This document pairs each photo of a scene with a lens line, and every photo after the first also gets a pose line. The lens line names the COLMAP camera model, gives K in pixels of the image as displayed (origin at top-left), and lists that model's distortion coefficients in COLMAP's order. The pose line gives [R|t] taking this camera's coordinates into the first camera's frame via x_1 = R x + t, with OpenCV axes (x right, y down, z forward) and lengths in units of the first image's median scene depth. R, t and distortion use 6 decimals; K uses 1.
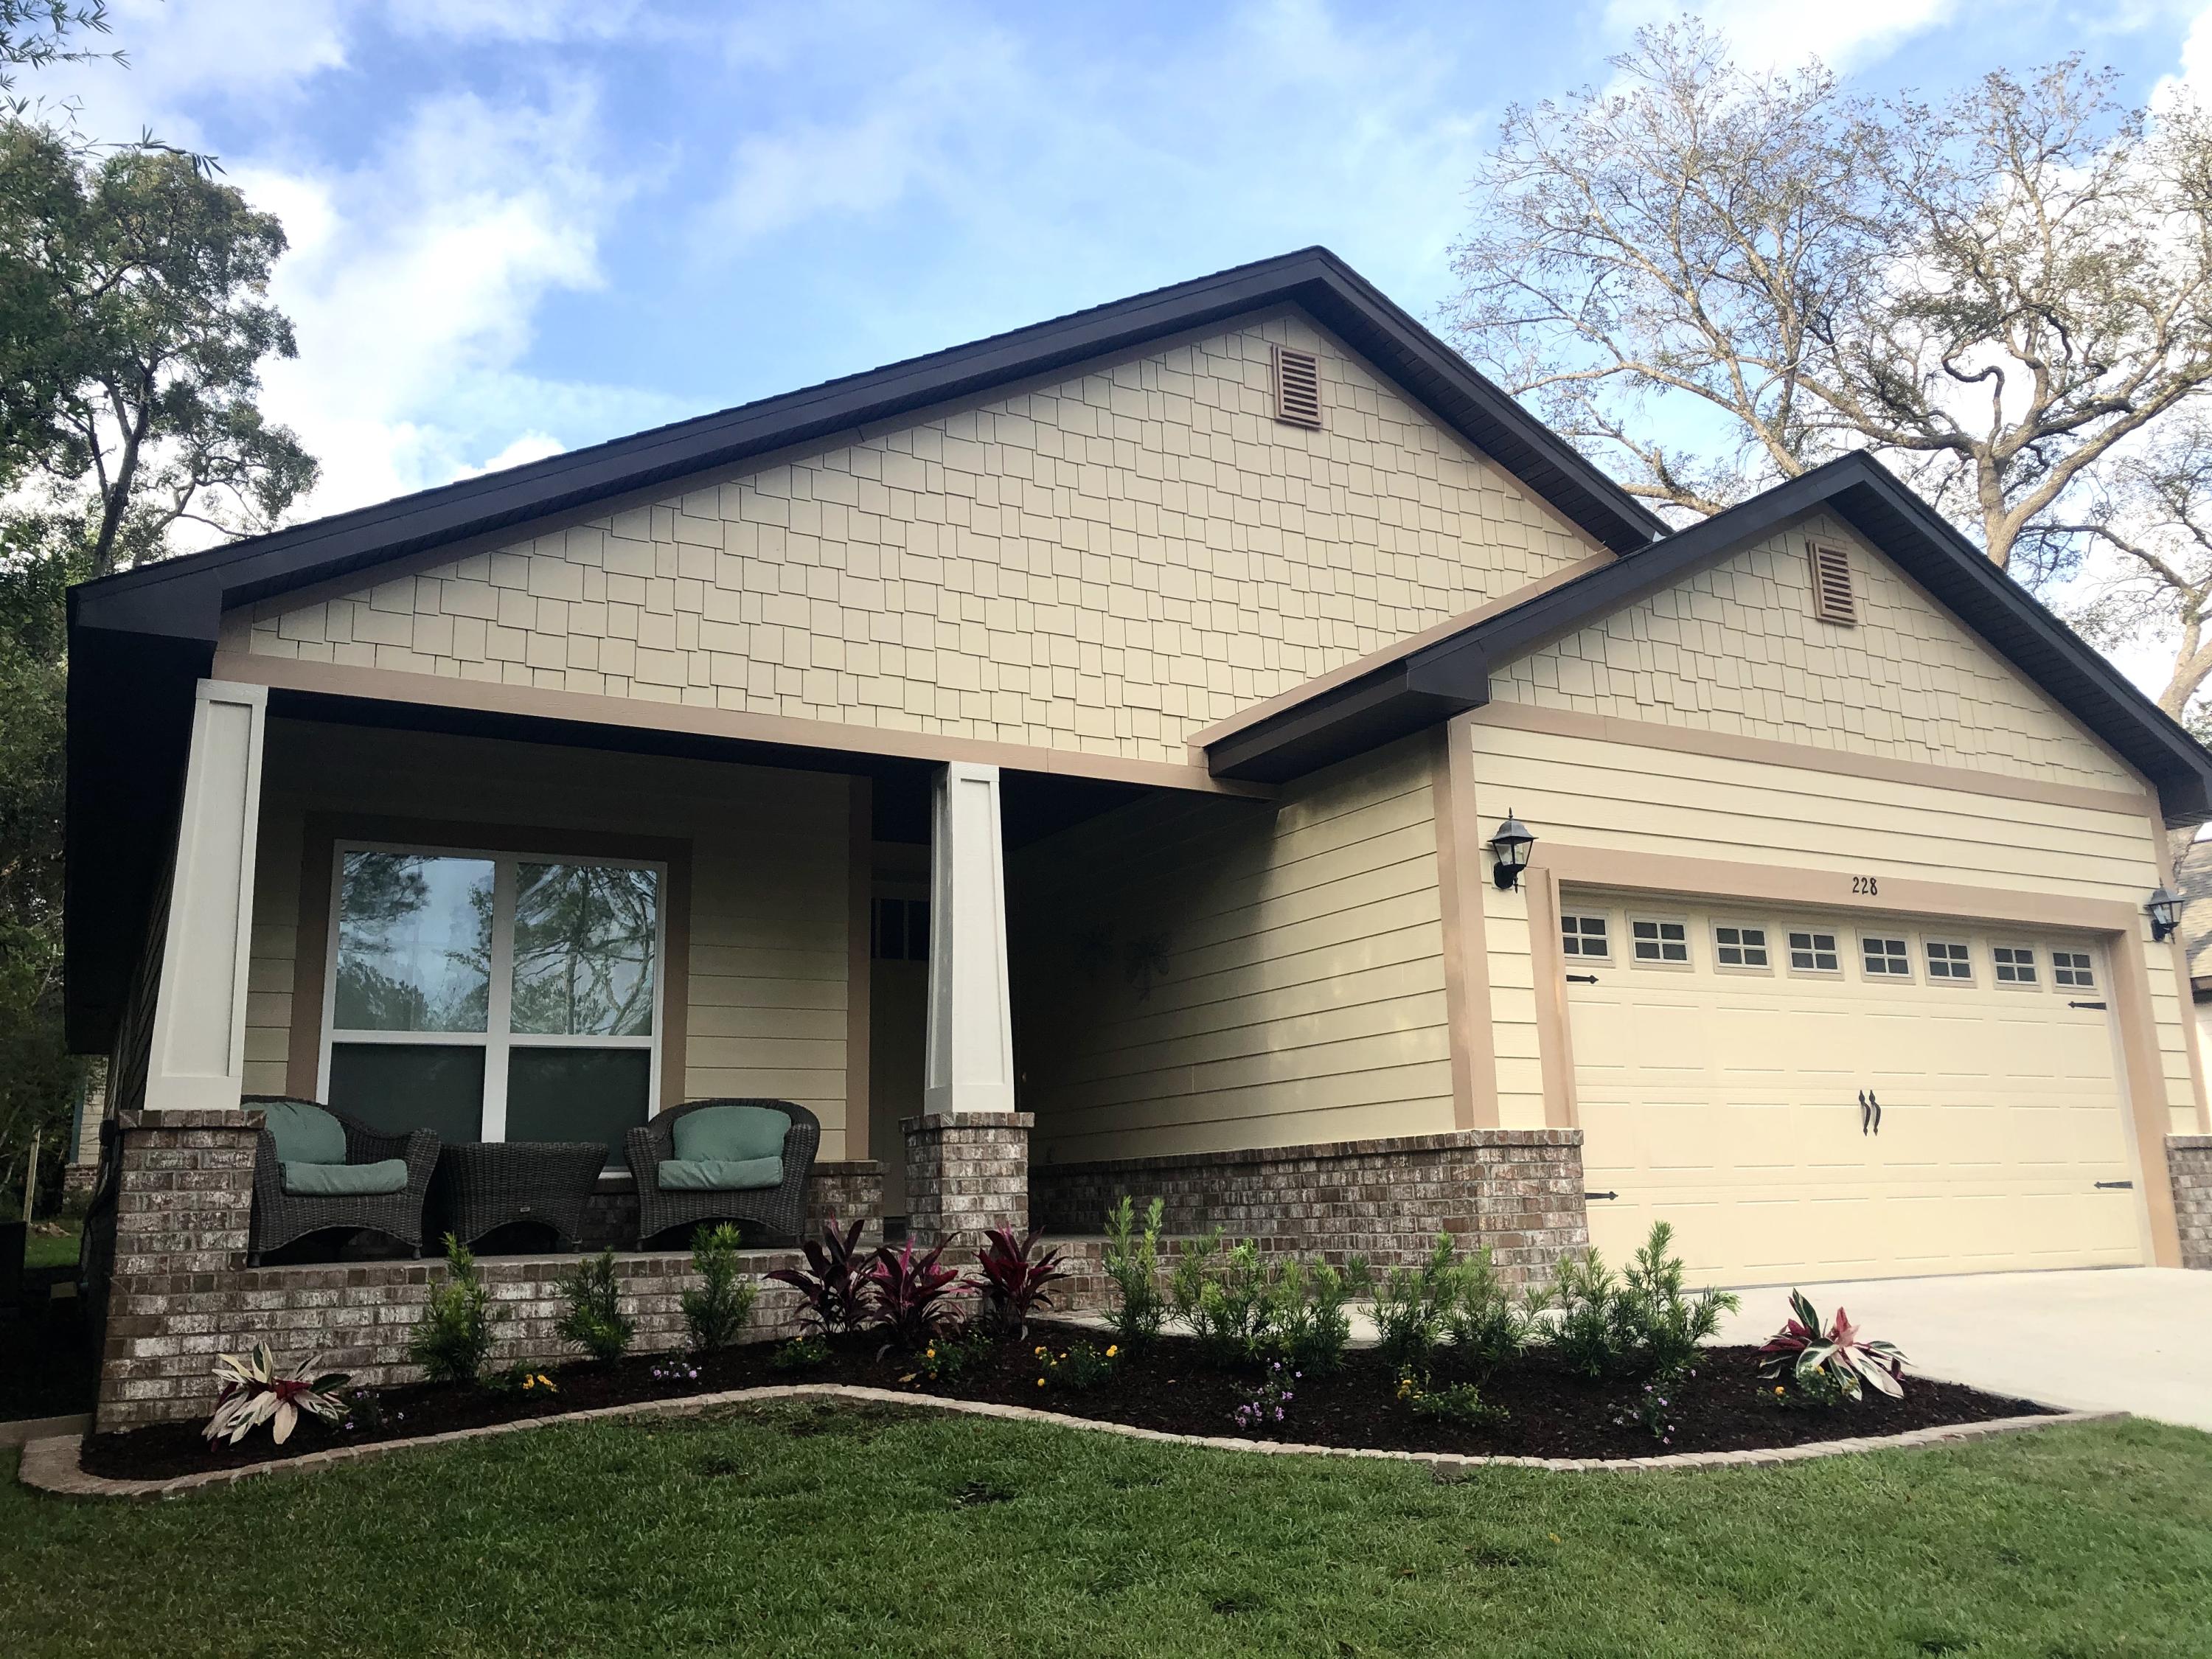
lens RADIAL K [[1806.9, 0, 1113.3], [0, 1806.9, 832.3], [0, 0, 1]] dist [0.030950, -0.033424]
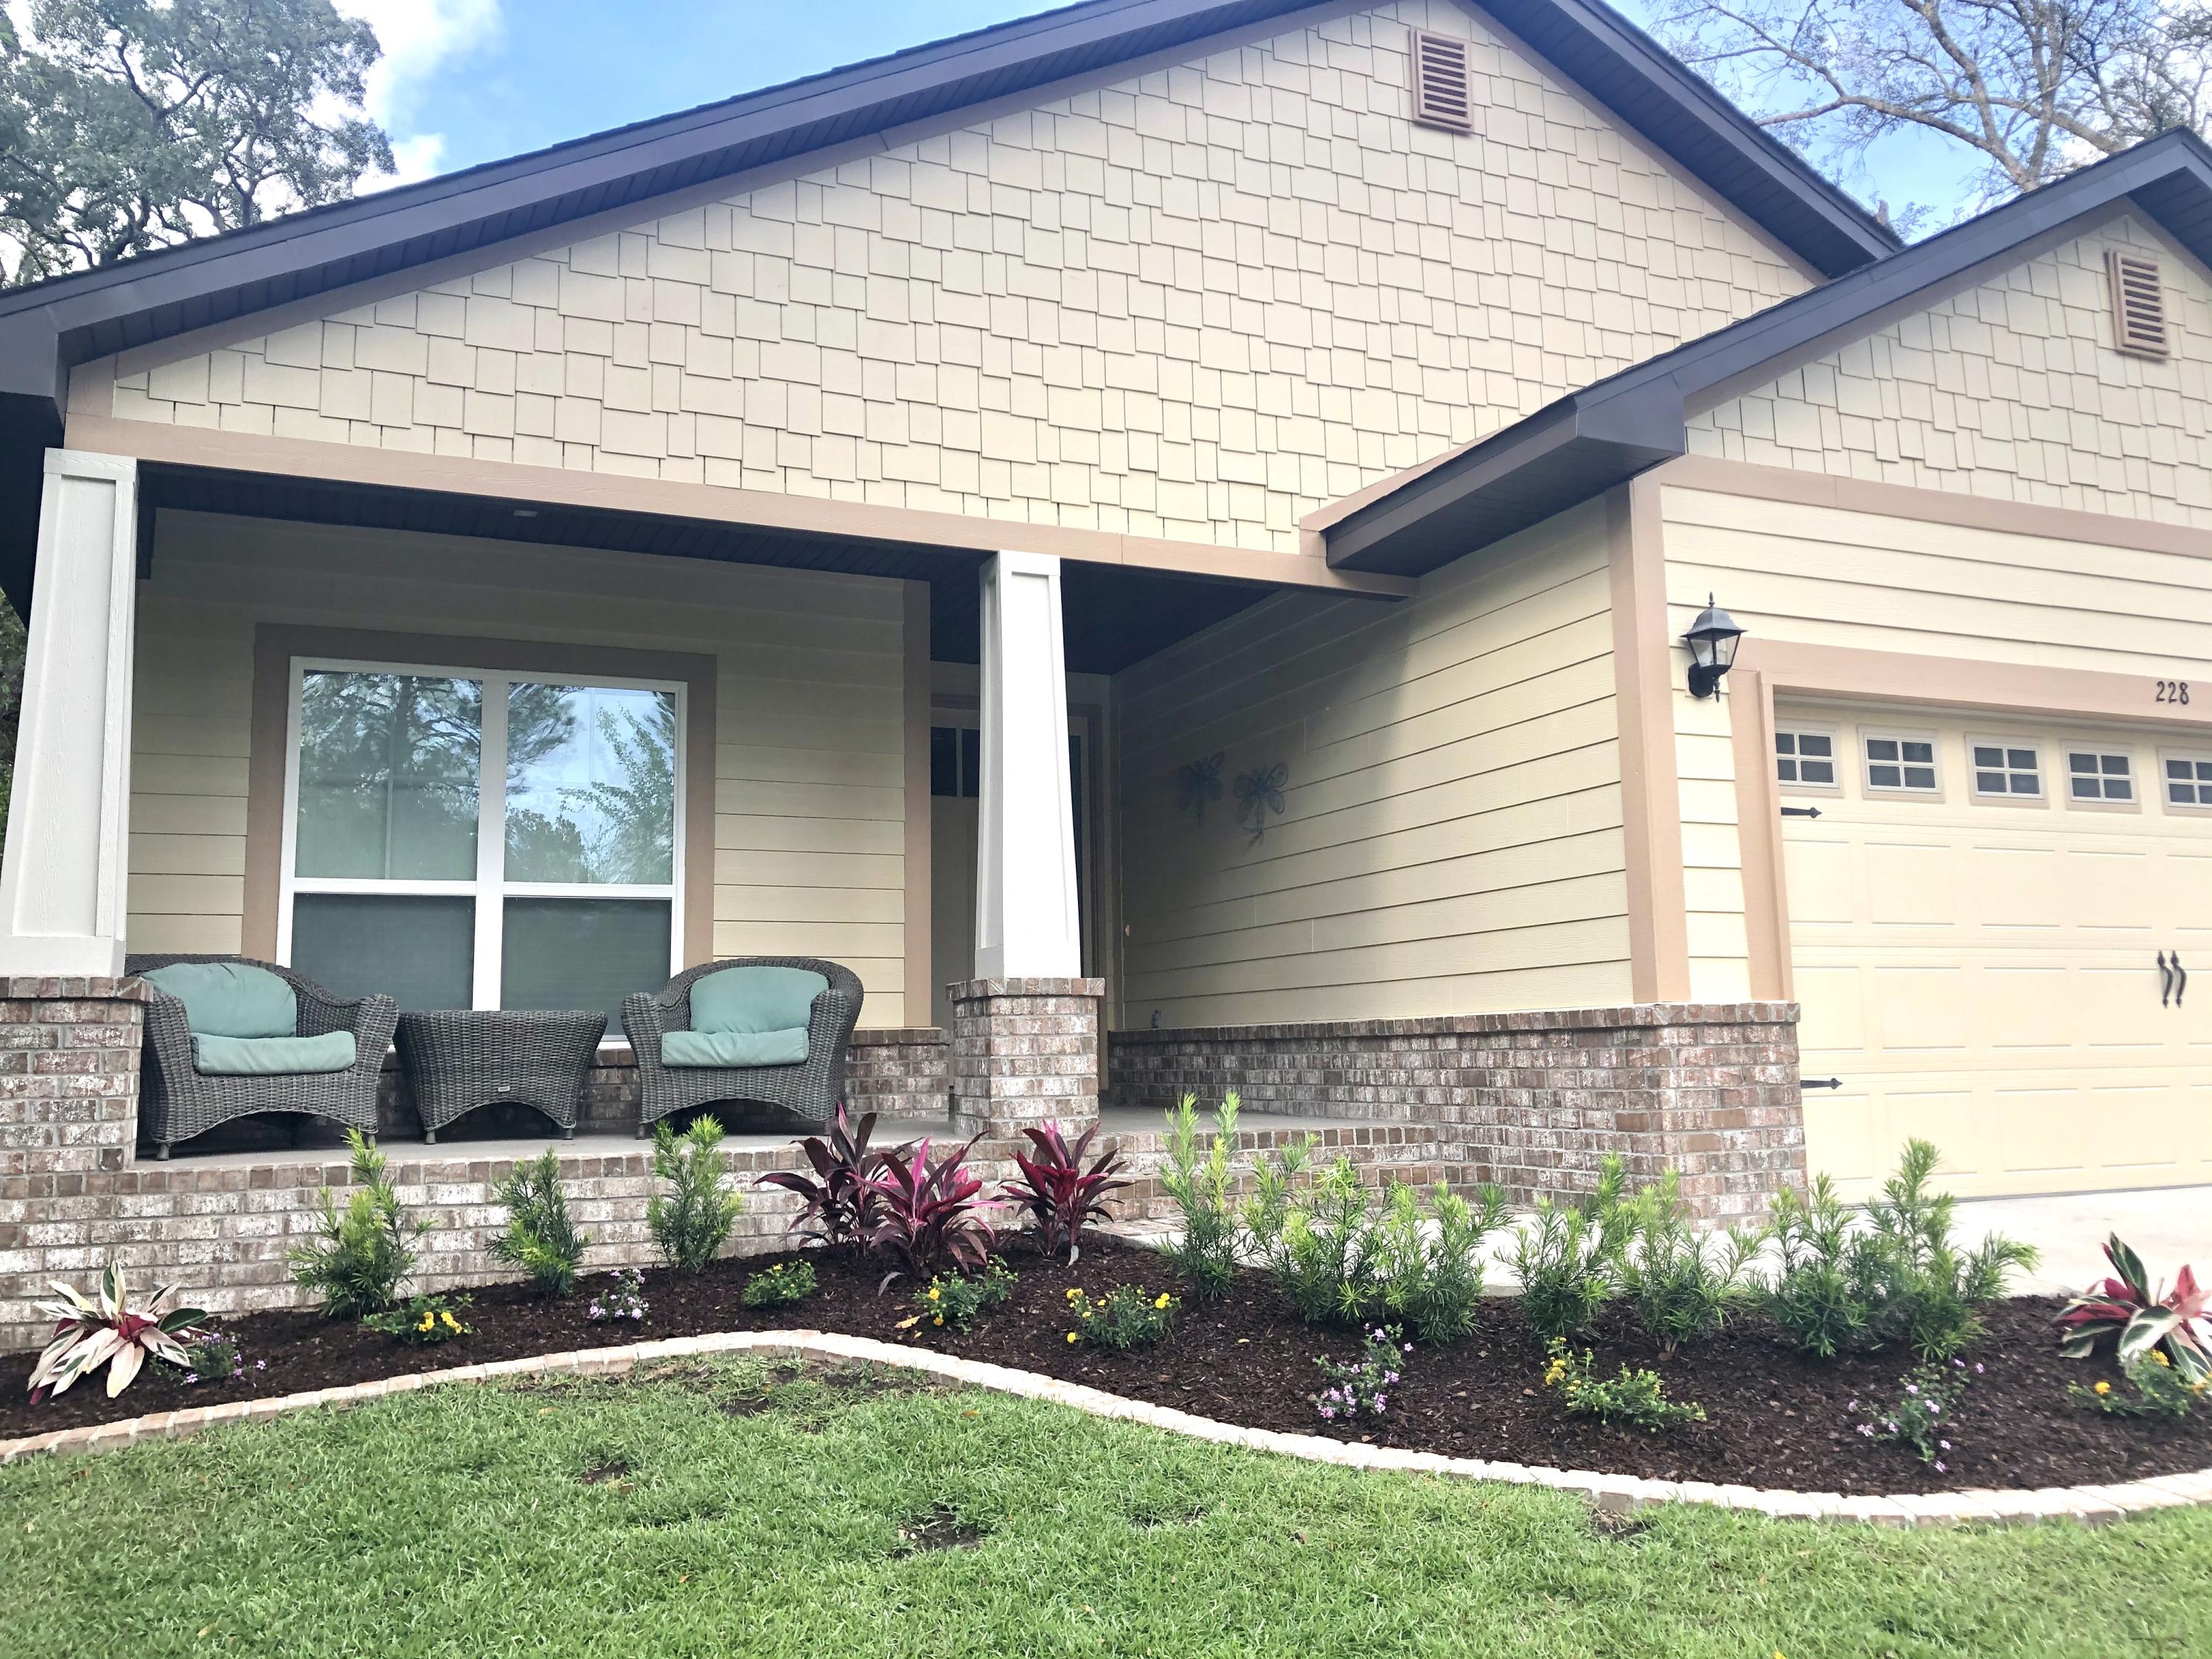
lens RADIAL K [[1806.9, 0, 1092.2], [0, 1806.9, 822.7], [0, 0, 1]] dist [0.030950, -0.033424]
pose [[0.994475, -0.004732, -0.104870, 0.036750], [0.013162, 0.996721, 0.079838, 0.019470], [0.104148, -0.080778, 0.991276, 0.192804]]
